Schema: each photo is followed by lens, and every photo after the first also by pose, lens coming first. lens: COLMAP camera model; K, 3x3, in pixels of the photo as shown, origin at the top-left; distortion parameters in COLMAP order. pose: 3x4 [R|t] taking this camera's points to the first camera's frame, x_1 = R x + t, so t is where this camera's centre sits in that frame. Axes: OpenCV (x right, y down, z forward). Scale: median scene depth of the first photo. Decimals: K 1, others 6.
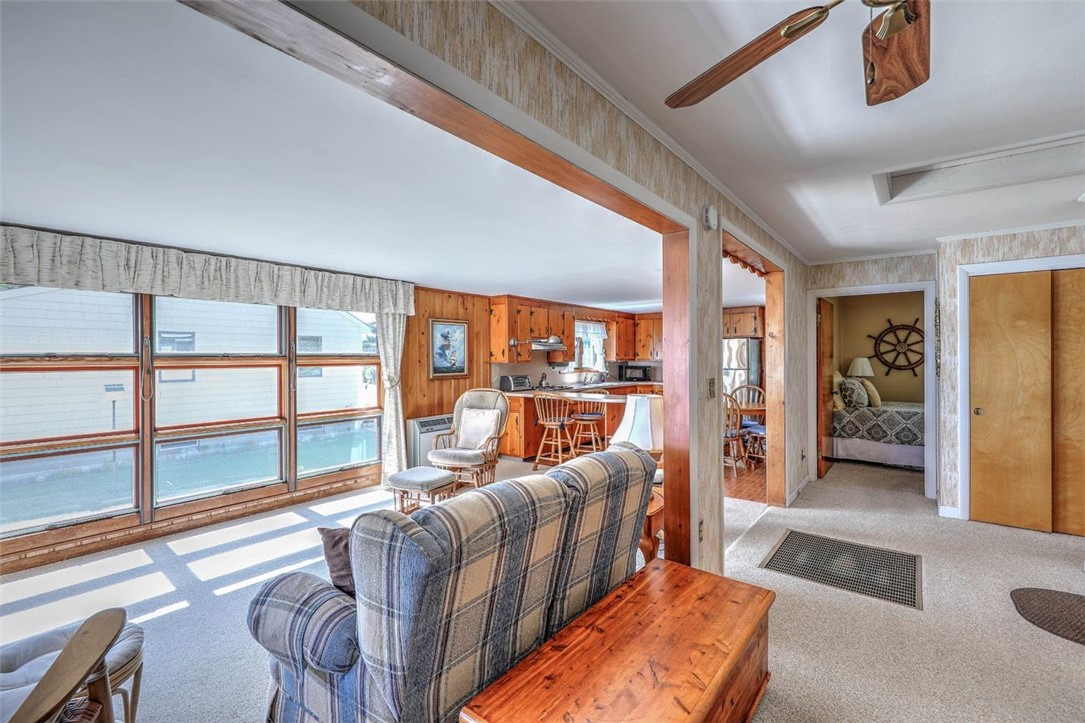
lens RADIAL K [[484.5, 0, 533.7], [0, 484.5, 355.2], [0, 0, 1]] dist [-0.001183, 0.000080]
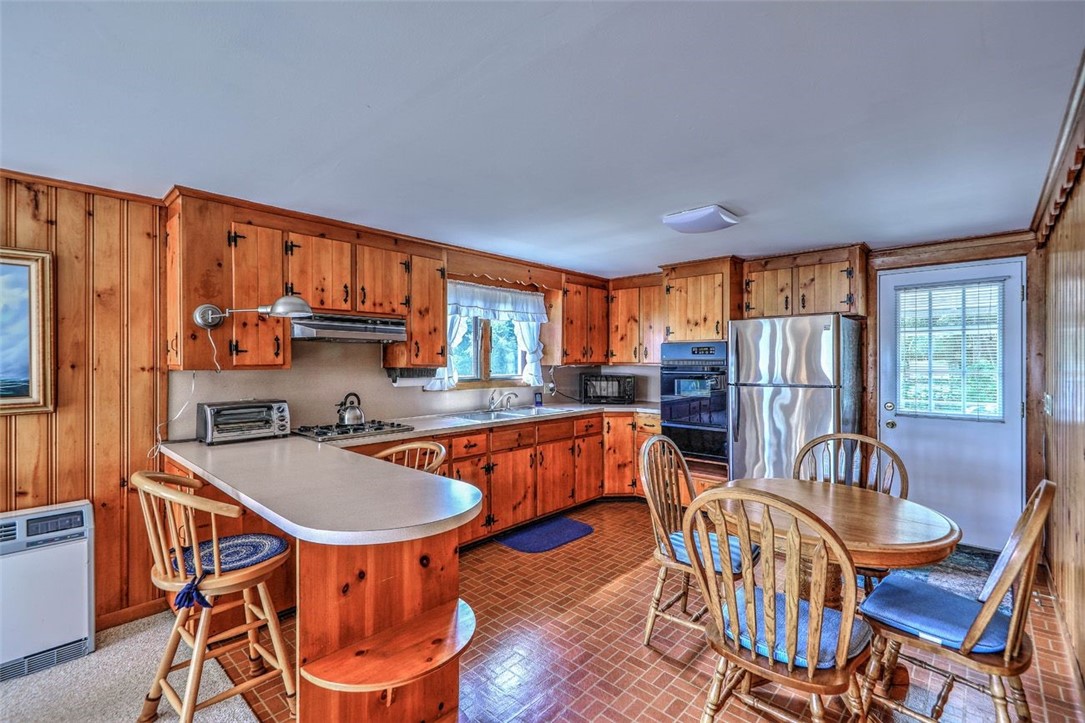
lens RADIAL K [[484.5, 0, 533.7], [0, 484.5, 355.2], [0, 0, 1]] dist [-0.001183, 0.000080]
pose [[0.996466, 0.002046, -0.083977, 0.204191], [-0.002611, 0.999975, -0.006620, 0.004703], [0.083961, 0.006816, 0.996446, 0.535177]]
